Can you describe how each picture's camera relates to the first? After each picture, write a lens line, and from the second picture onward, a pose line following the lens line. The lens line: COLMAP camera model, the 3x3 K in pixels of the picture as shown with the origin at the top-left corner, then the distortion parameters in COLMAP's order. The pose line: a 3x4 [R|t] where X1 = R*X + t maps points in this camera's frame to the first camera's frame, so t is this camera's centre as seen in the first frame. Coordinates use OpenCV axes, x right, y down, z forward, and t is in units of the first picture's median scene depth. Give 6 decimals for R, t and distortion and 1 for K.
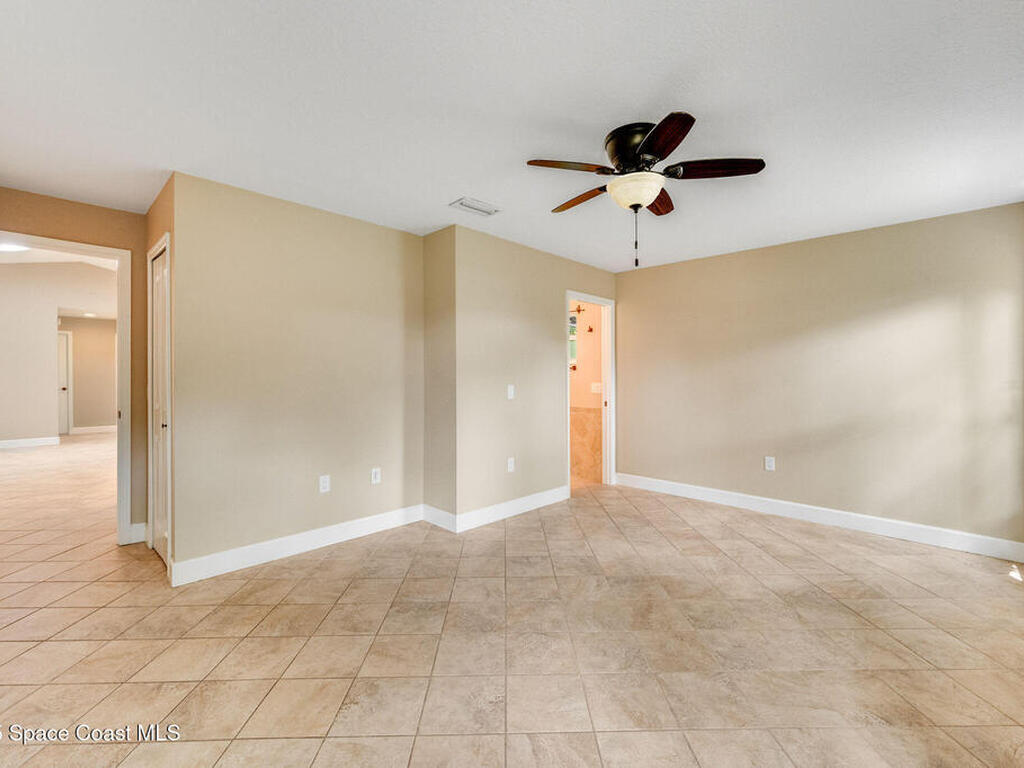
lens RADIAL K [[453.6, 0, 513.9], [0, 453.6, 377.8], [0, 0, 1]] dist [-0.000058, -0.000141]
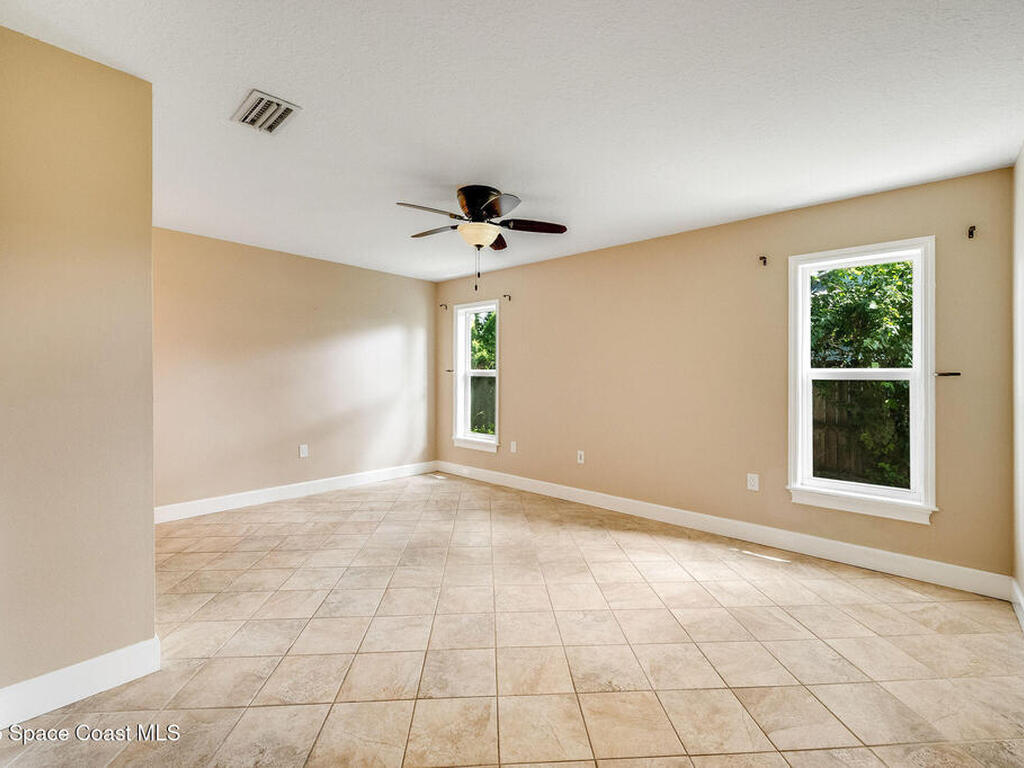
lens RADIAL K [[453.6, 0, 513.9], [0, 453.6, 377.8], [0, 0, 1]] dist [-0.000058, -0.000141]
pose [[-0.027408, -0.008283, 0.999590, -0.762545], [-0.001977, 0.999964, 0.008232, -0.005741], [-0.999622, -0.001751, -0.027424, 0.682131]]
